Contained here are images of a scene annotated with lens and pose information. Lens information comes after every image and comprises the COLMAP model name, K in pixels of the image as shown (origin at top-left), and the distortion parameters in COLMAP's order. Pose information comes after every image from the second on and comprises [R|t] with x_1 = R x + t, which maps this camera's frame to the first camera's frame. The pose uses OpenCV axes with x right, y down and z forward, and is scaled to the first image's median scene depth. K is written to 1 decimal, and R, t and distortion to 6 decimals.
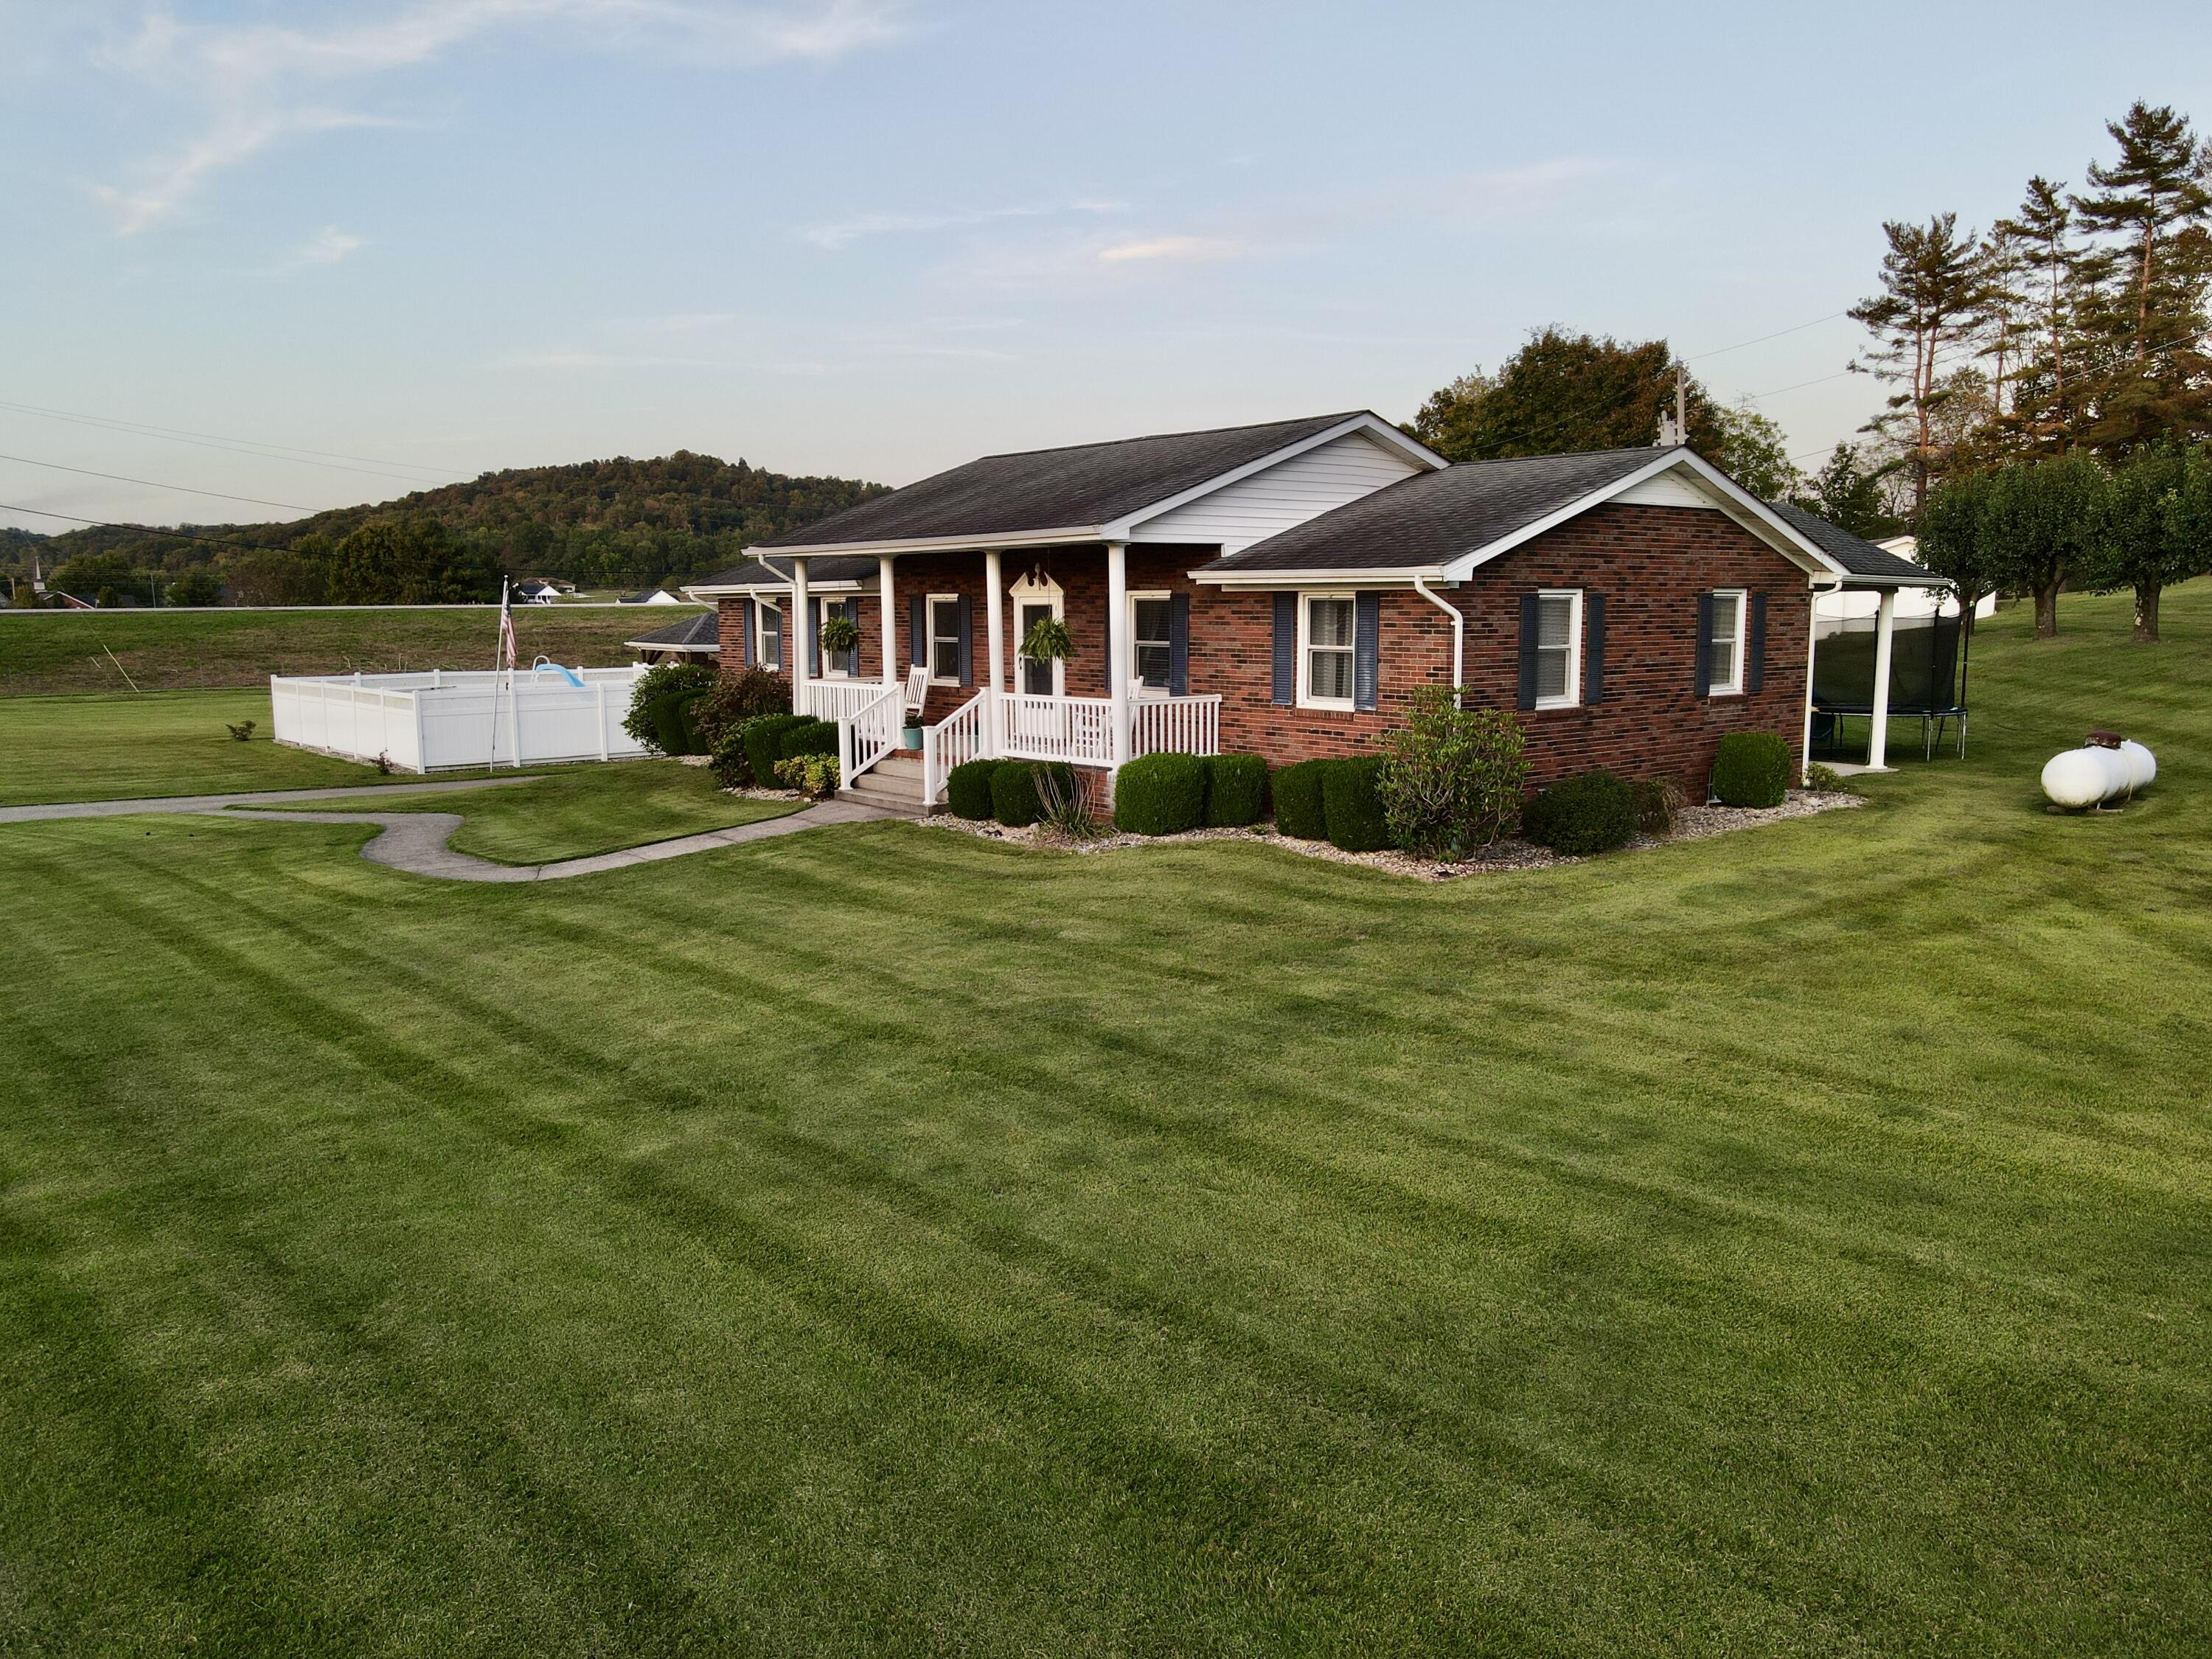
lens RADIAL K [[1626.6, 0, 1103.2], [0, 1626.6, 835.2], [0, 0, 1]] dist [0.006554, 0.002447]
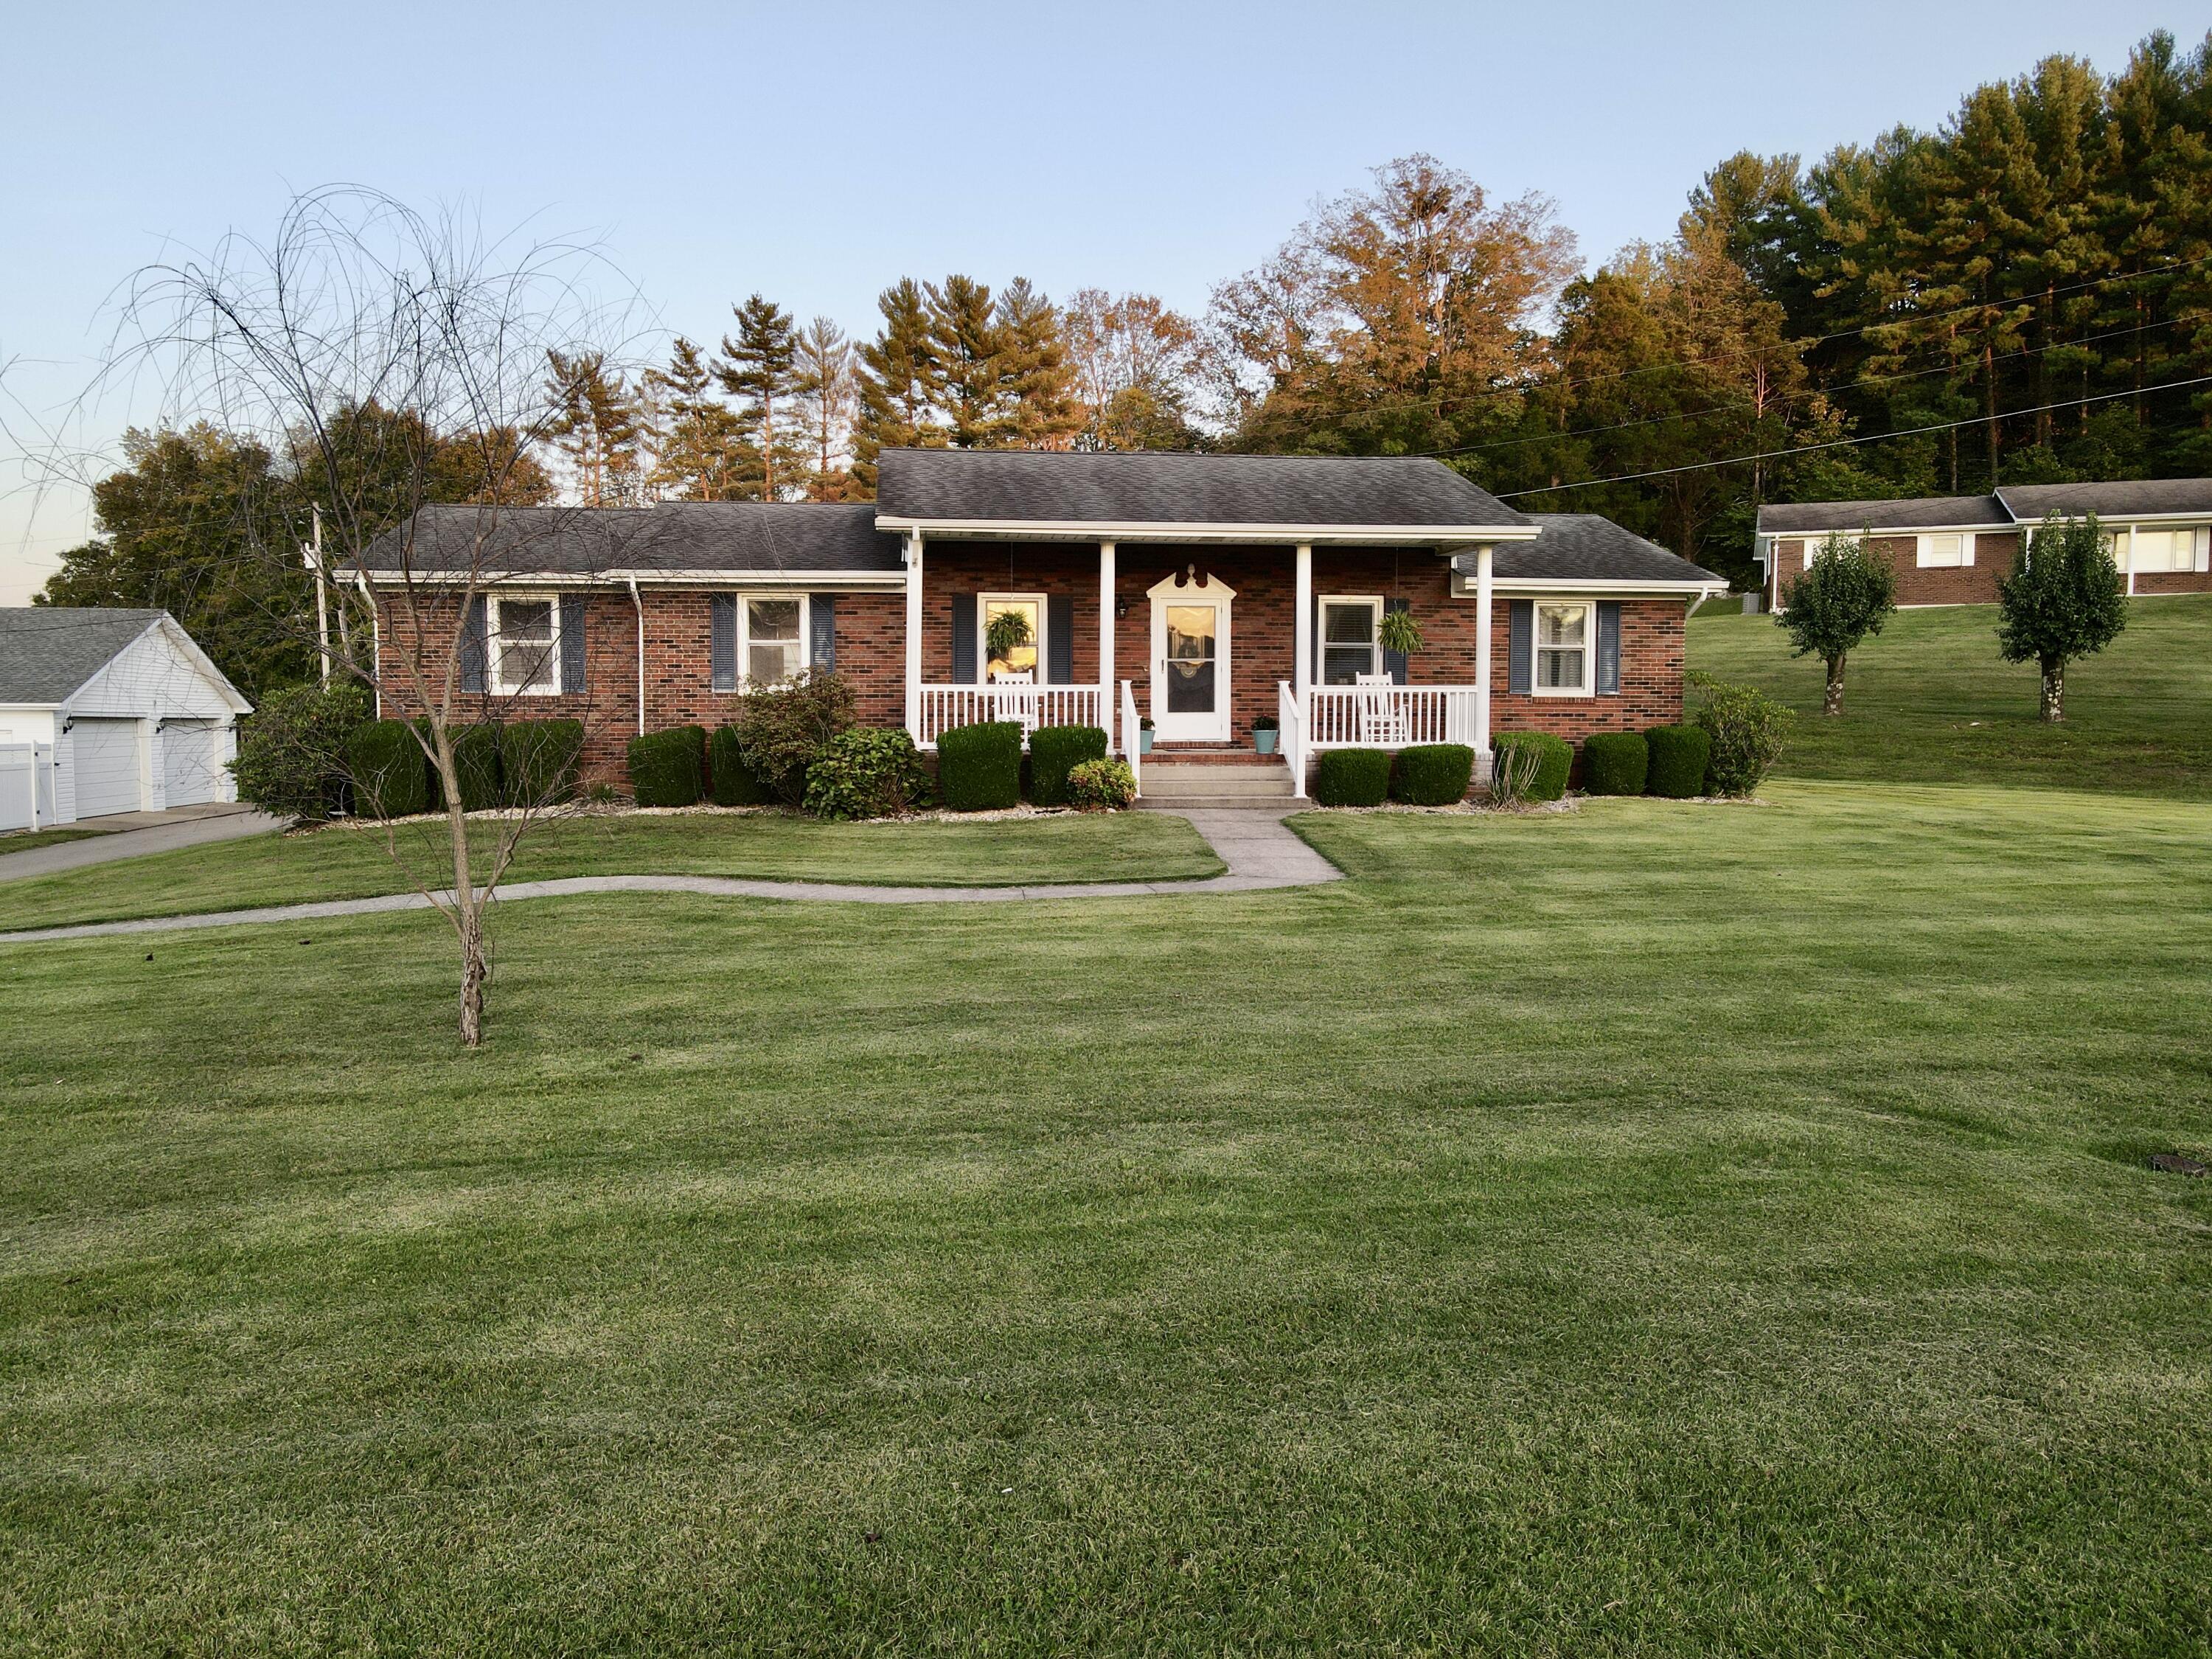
lens RADIAL K [[1626.6, 0, 1116.5], [0, 1626.6, 838.8], [0, 0, 1]] dist [0.006554, 0.002447]
pose [[0.544394, -0.053906, 0.837096, -0.815655], [0.116401, 0.993133, -0.011745, 0.003354], [-0.830714, 0.103833, 0.546930, 0.471642]]
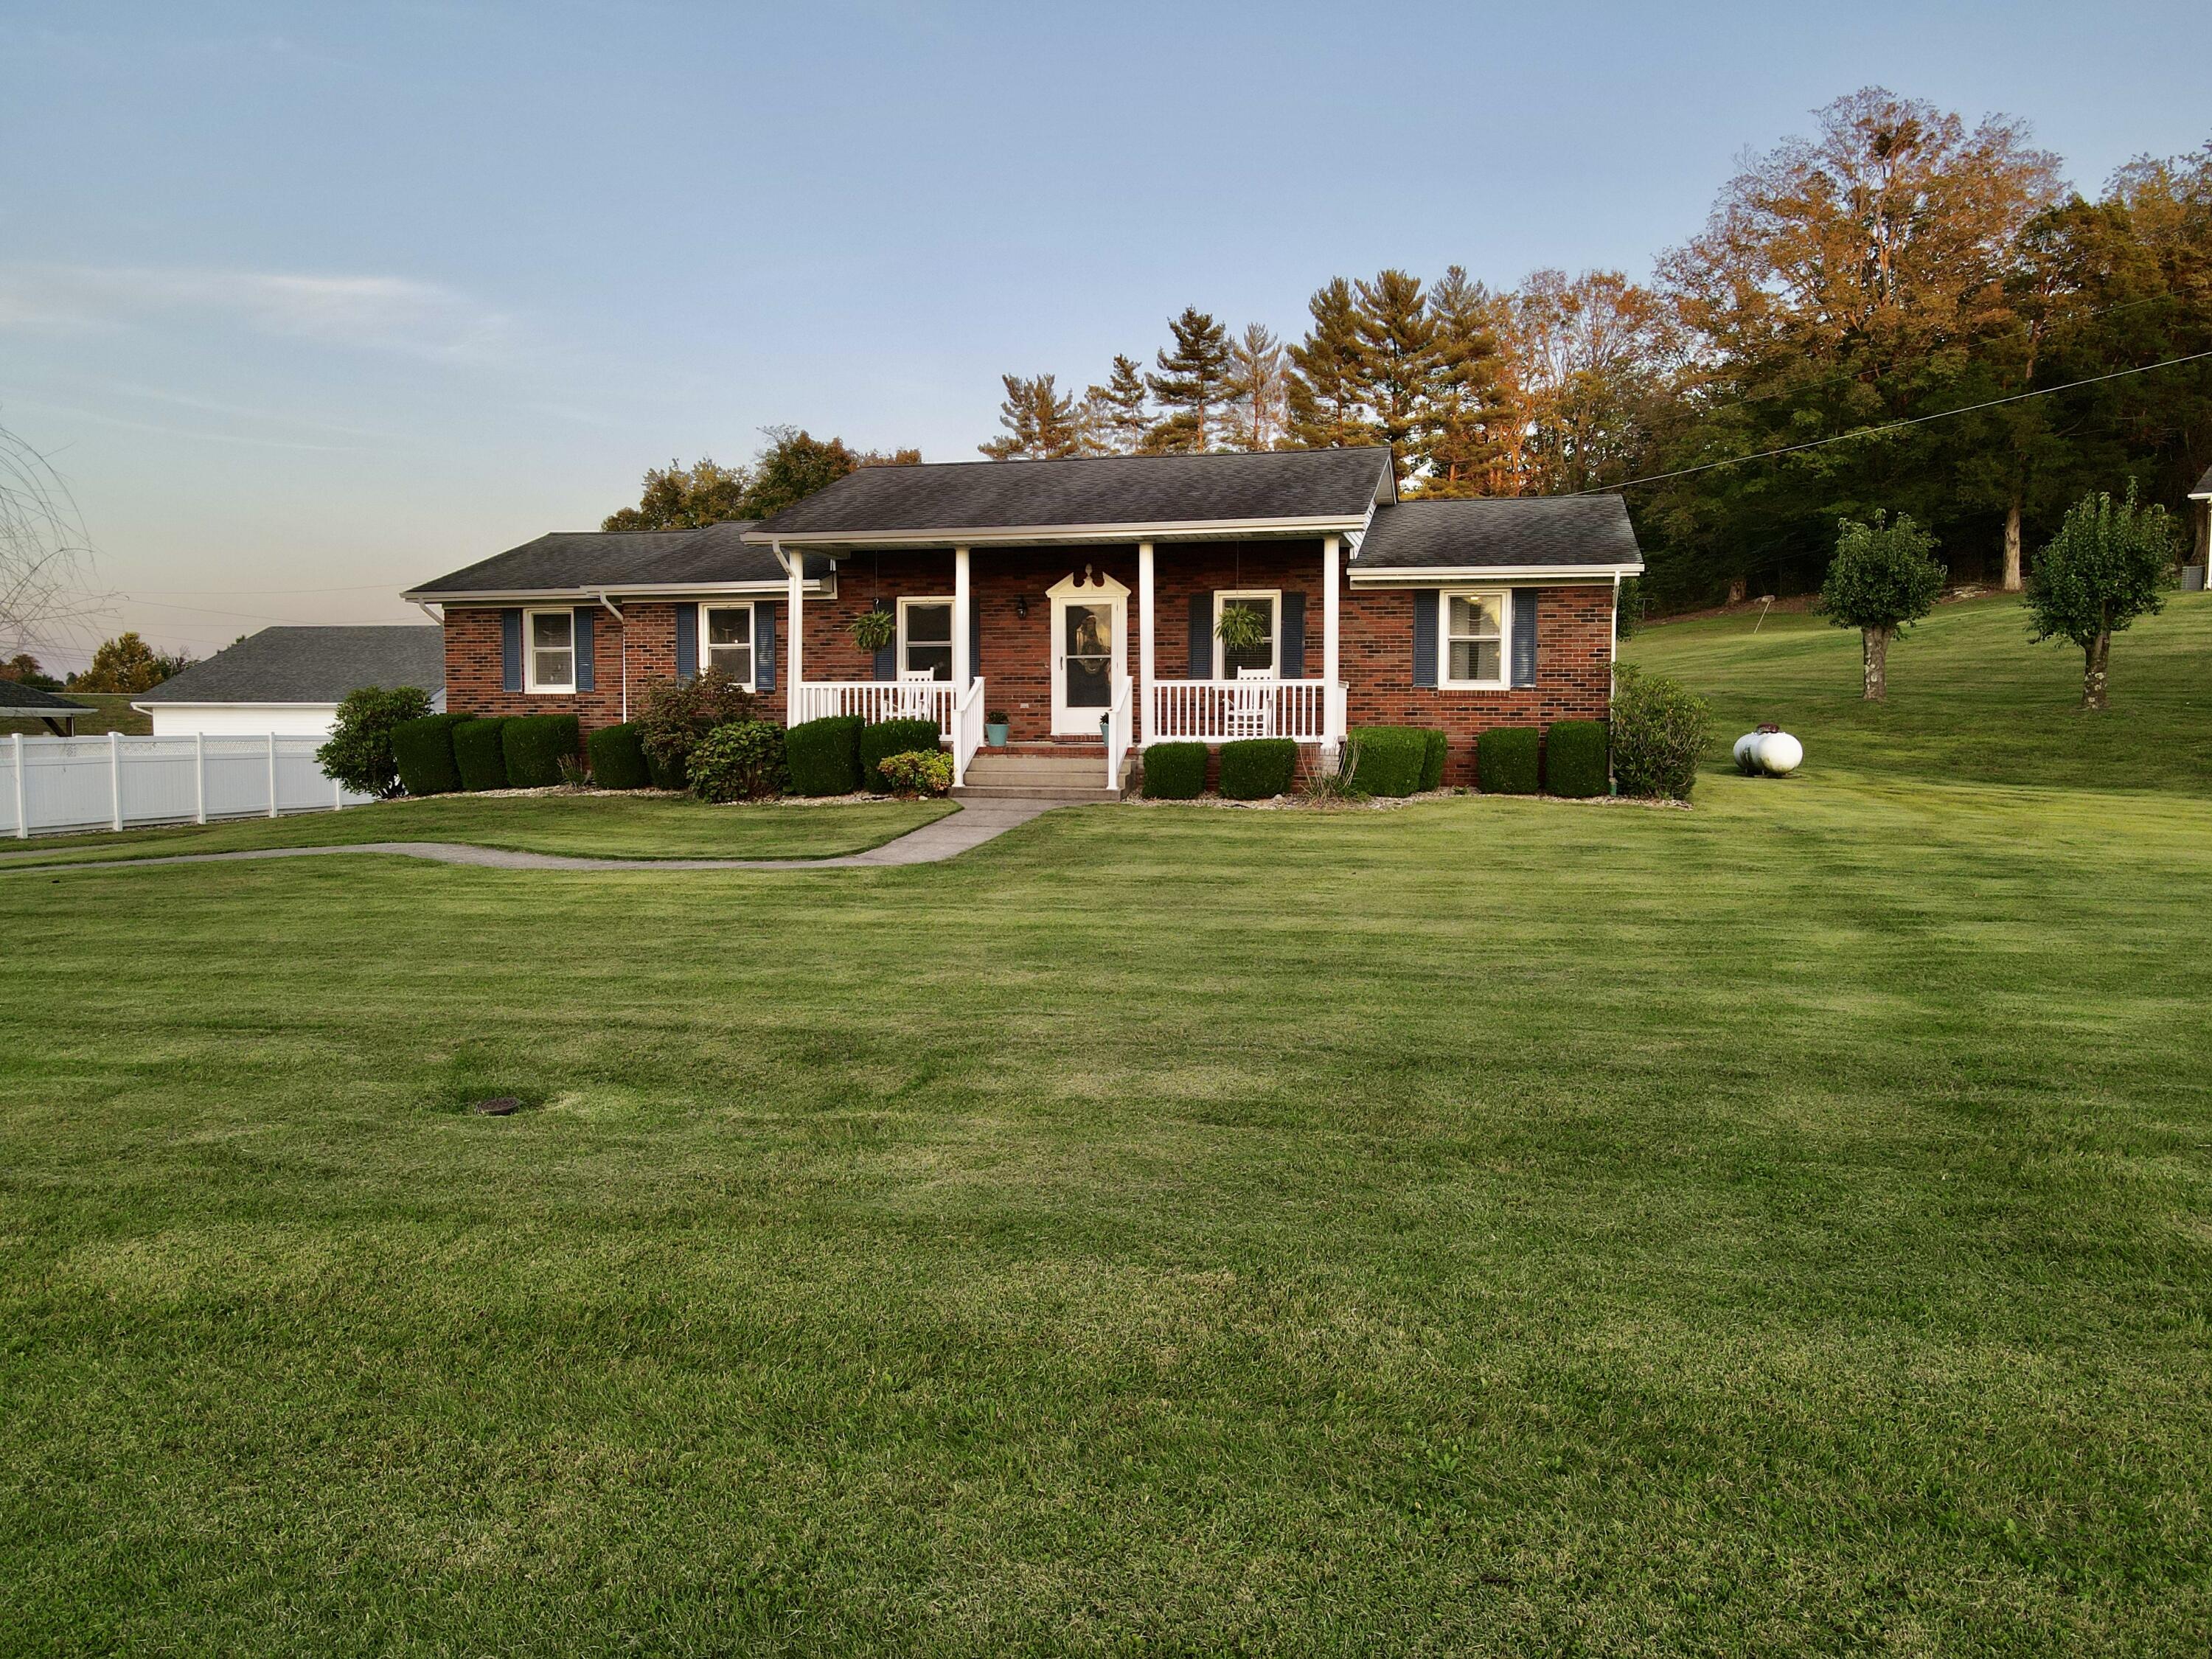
lens RADIAL K [[1626.6, 0, 1108.0], [0, 1626.6, 833.3], [0, 0, 1]] dist [0.006554, 0.002447]
pose [[0.801999, -0.035071, 0.596296, -0.586819], [0.079424, 0.995672, -0.048262, 0.046150], [-0.592022, 0.086067, 0.801313, 0.173993]]
